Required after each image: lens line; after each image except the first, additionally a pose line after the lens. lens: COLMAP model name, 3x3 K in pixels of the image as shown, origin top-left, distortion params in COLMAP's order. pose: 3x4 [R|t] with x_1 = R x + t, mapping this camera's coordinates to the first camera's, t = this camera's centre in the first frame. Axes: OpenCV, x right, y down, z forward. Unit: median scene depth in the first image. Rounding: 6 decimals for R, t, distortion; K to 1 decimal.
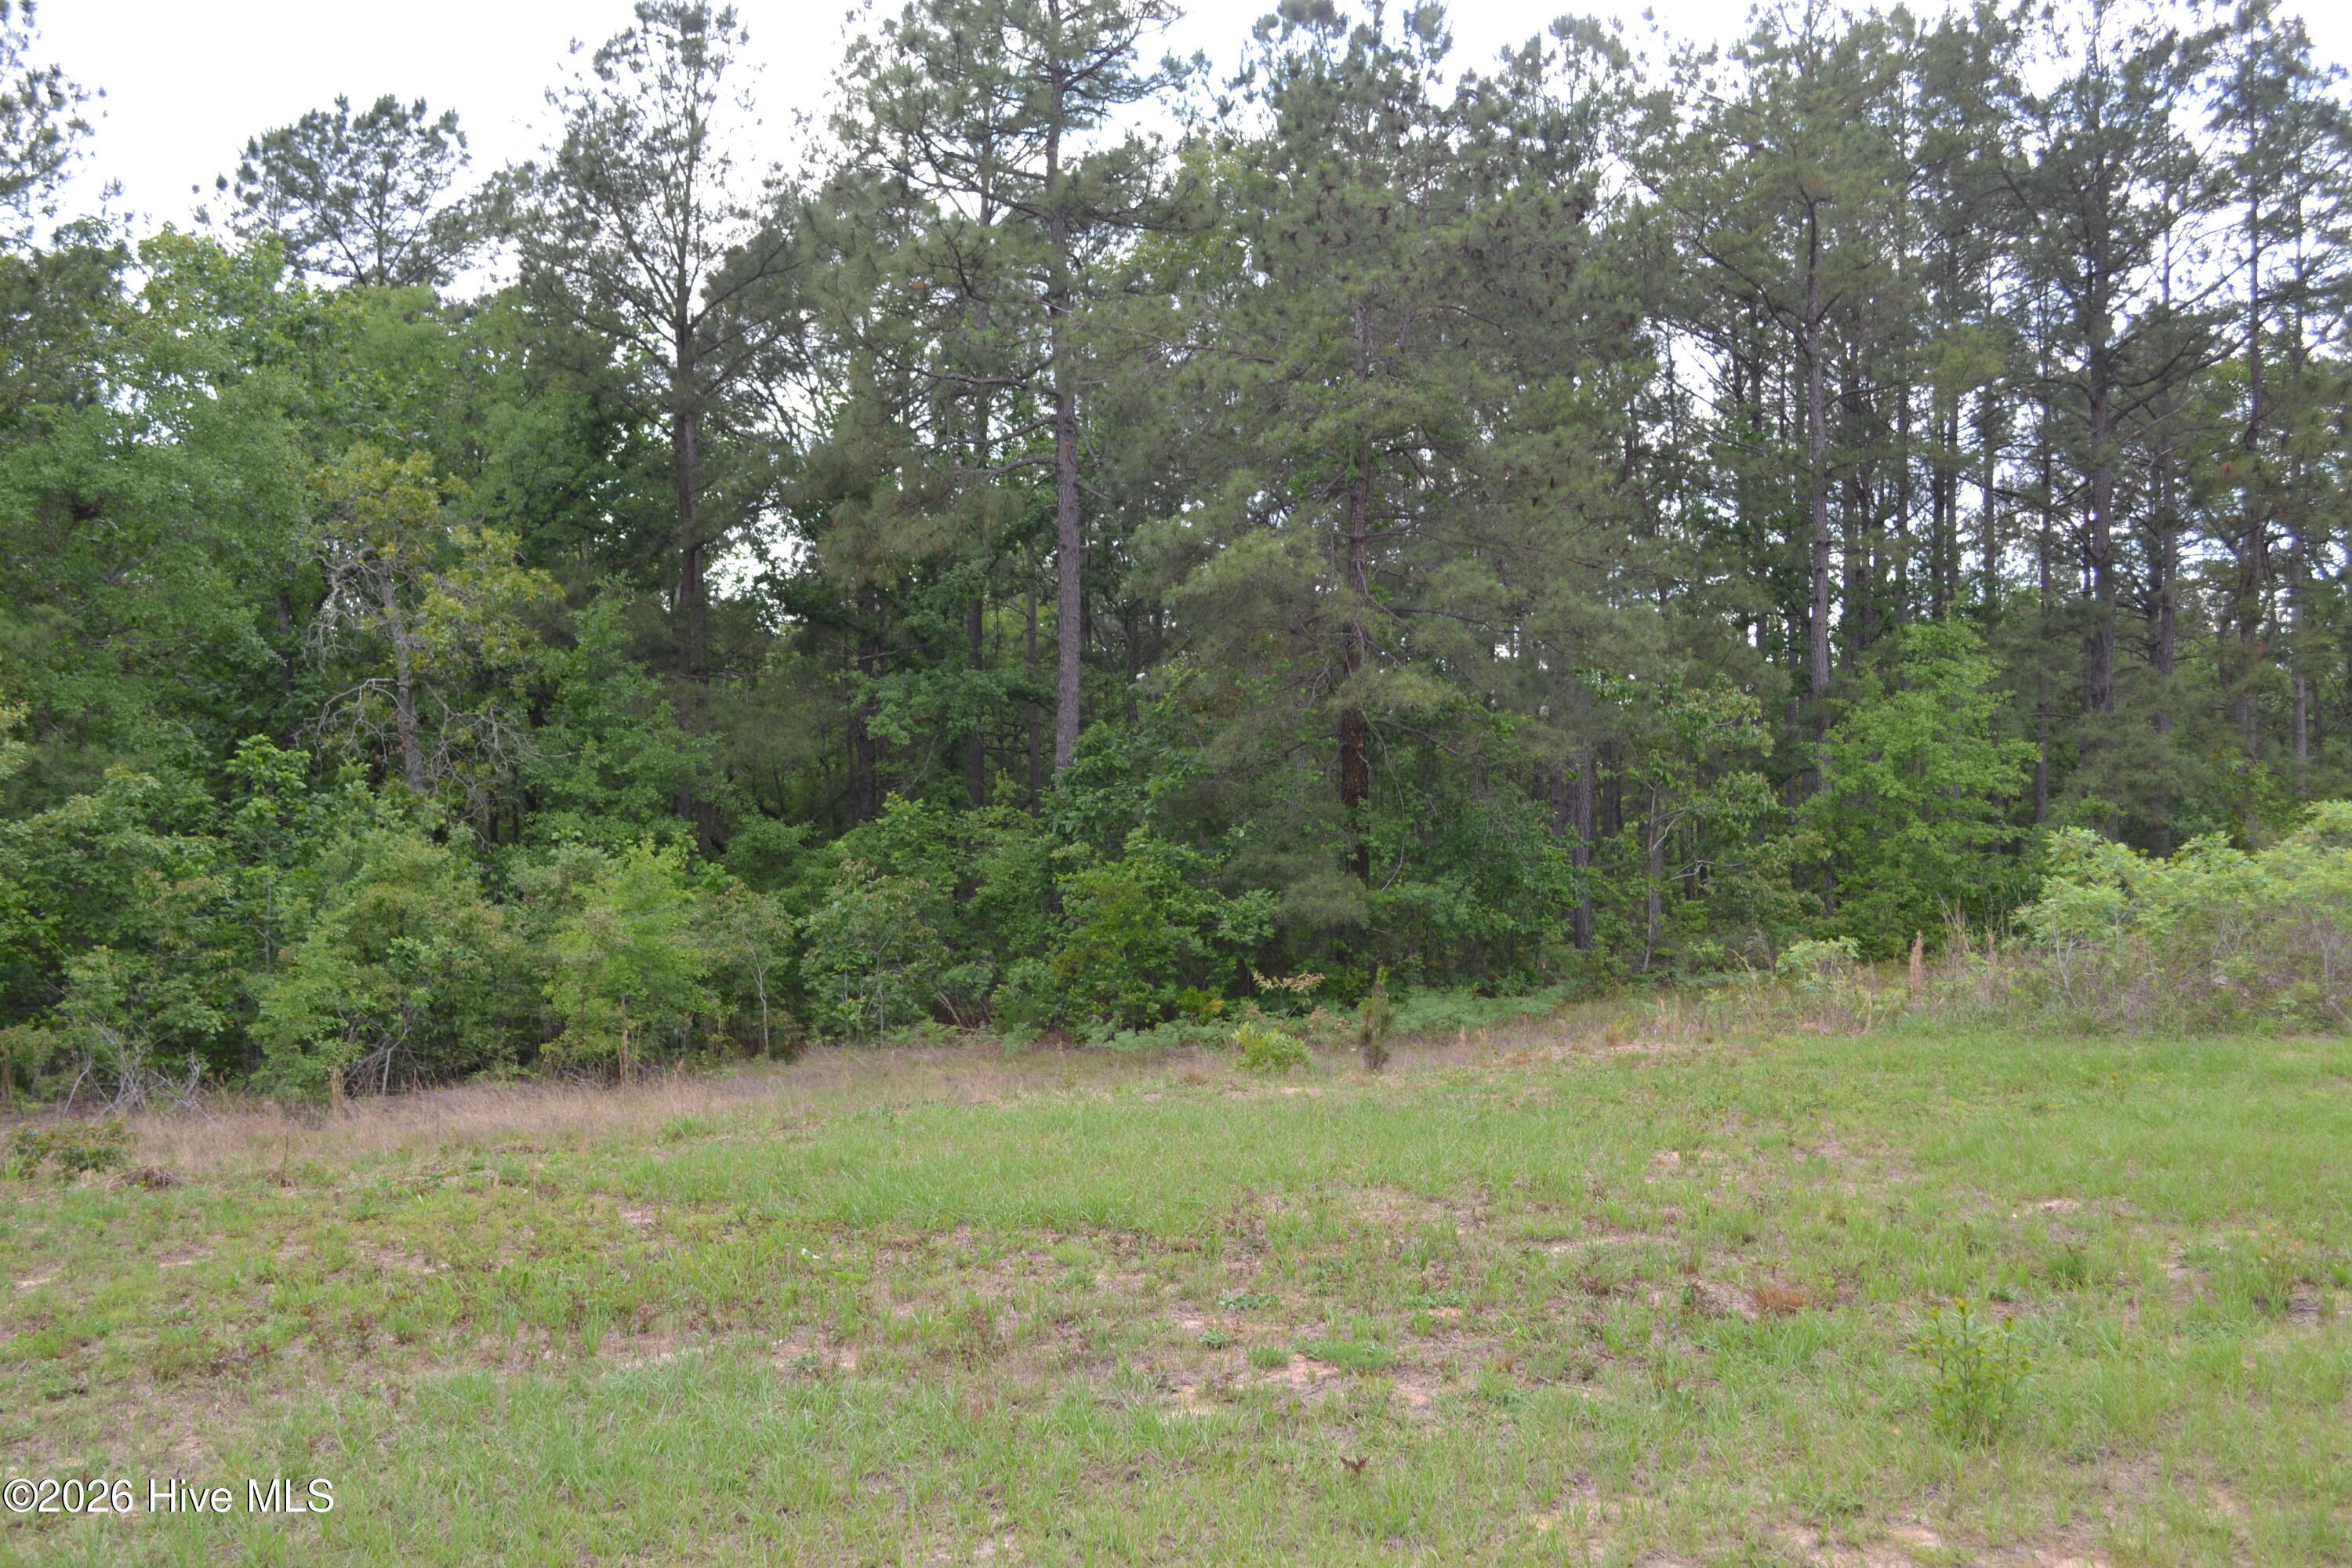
lens RADIAL K [[2387.9, 0, 1161.0], [0, 2387.9, 798.4], [0, 0, 1]] dist [-0.054761, 0.000000]
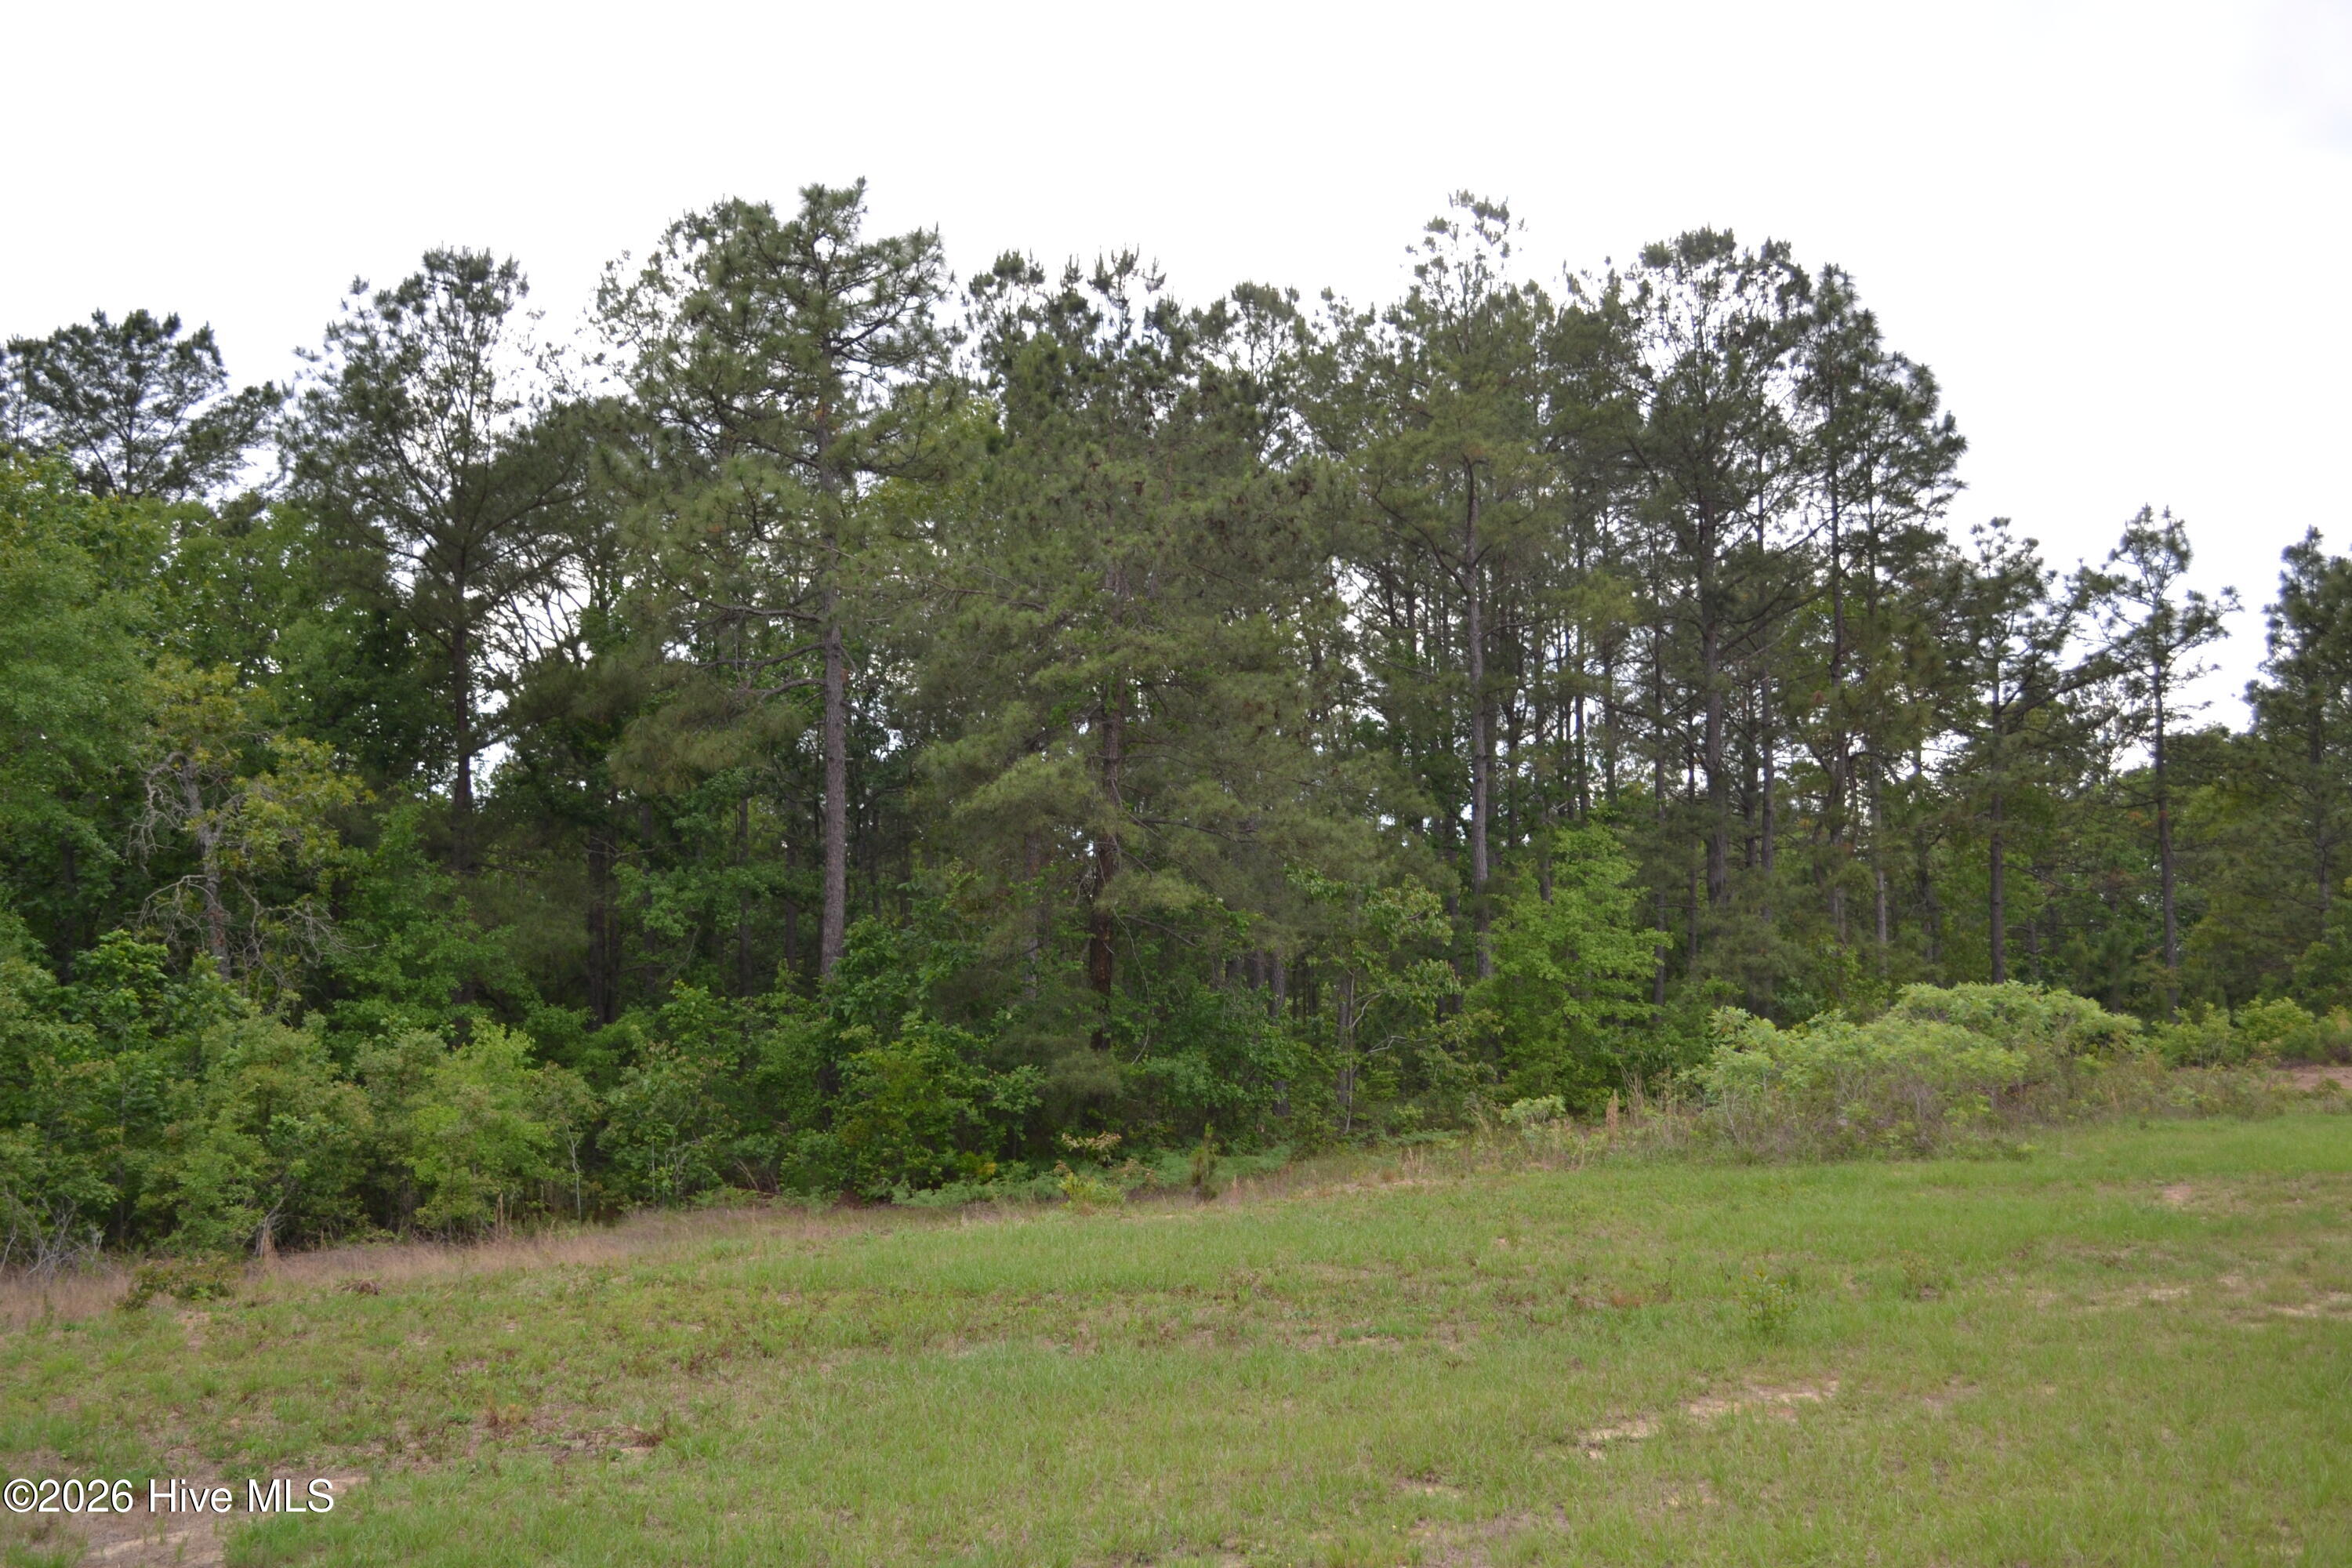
lens RADIAL K [[2387.9, 0, 1160.8], [0, 2387.9, 792.9], [0, 0, 1]] dist [-0.054761, 0.000000]
pose [[0.987220, 0.007098, 0.159205, -0.067491], [0.005216, 0.997033, -0.076796, -0.003147], [-0.159277, 0.076645, 0.984254, -0.125068]]
